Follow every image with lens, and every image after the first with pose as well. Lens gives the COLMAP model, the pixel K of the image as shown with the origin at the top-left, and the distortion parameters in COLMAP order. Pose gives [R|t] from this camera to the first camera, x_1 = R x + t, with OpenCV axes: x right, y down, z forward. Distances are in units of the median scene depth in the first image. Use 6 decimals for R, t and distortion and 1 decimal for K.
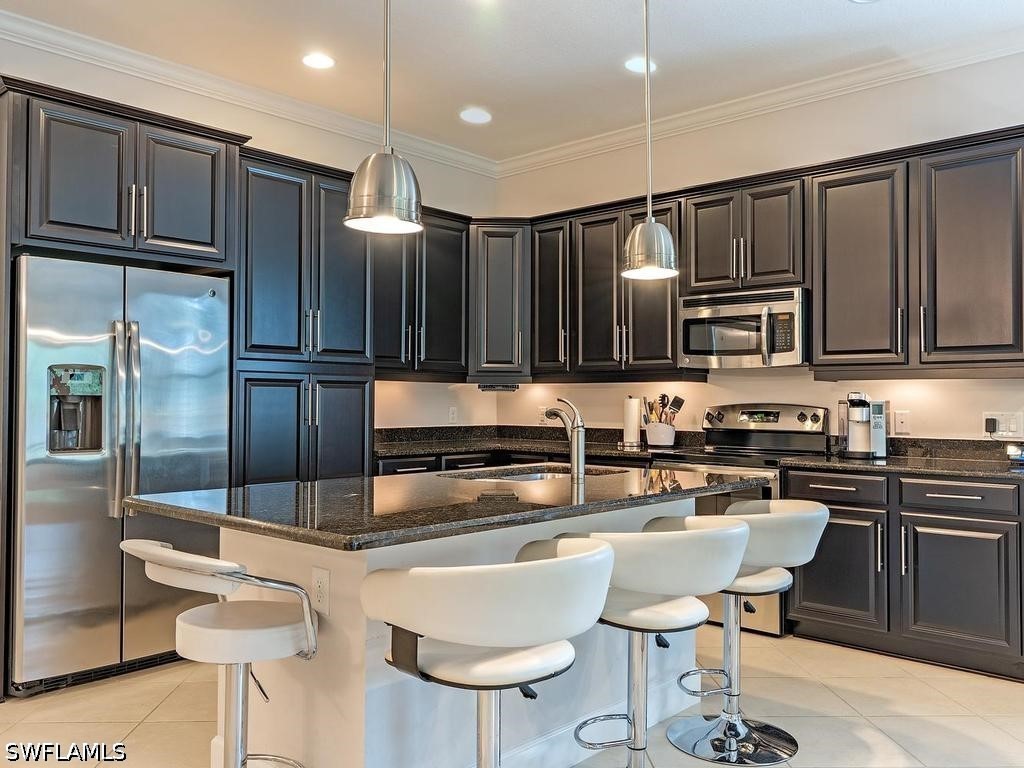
lens RADIAL K [[851.6, 0, 507.8], [0, 851.6, 381.4], [0, 0, 1]] dist [0.001530, 0.014621]
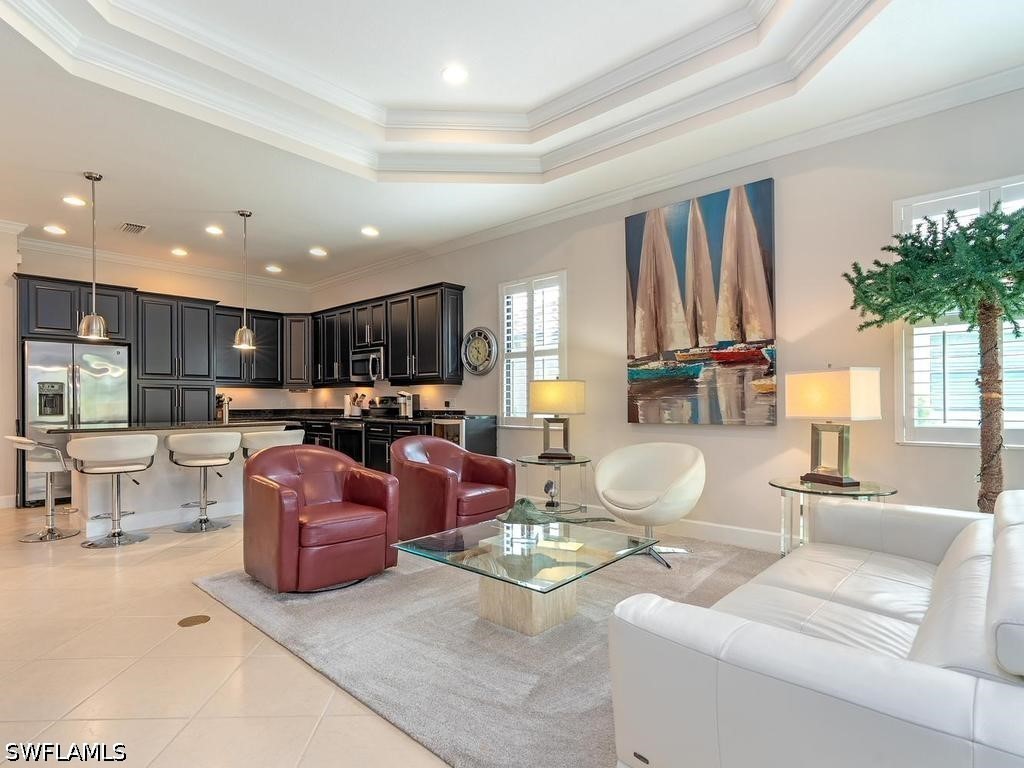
lens RADIAL K [[539.7, 0, 509.4], [0, 539.7, 394.9], [0, 0, 1]] dist [0.000457, 0.000258]
pose [[0.999978, -0.006659, 0.000240, 0.770423], [0.006656, 0.999915, 0.011195, 0.009411], [-0.000314, -0.011193, 0.999937, -0.559331]]
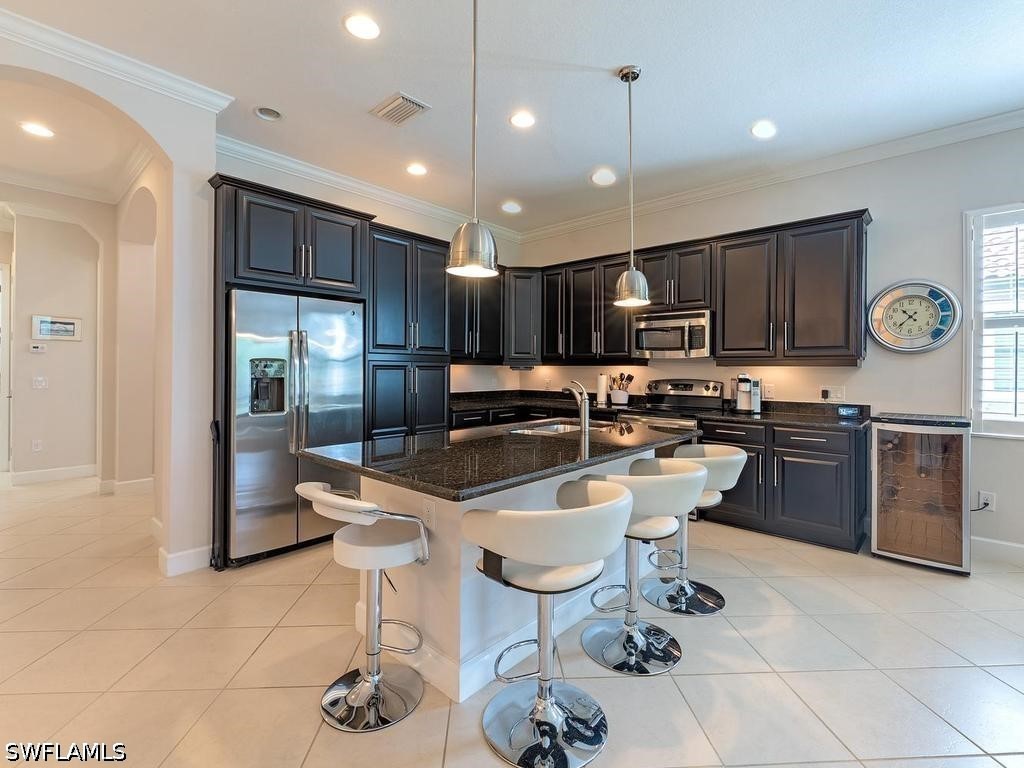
lens RADIAL K [[473.4, 0, 519.4], [0, 473.4, 366.5], [0, 0, 1]] dist [0.003781, 0.000830]
pose [[0.999915, 0.002670, 0.012764, -0.039967], [-0.002894, 0.999842, 0.017556, -0.017694], [-0.012715, -0.017592, 0.999764, 0.092040]]
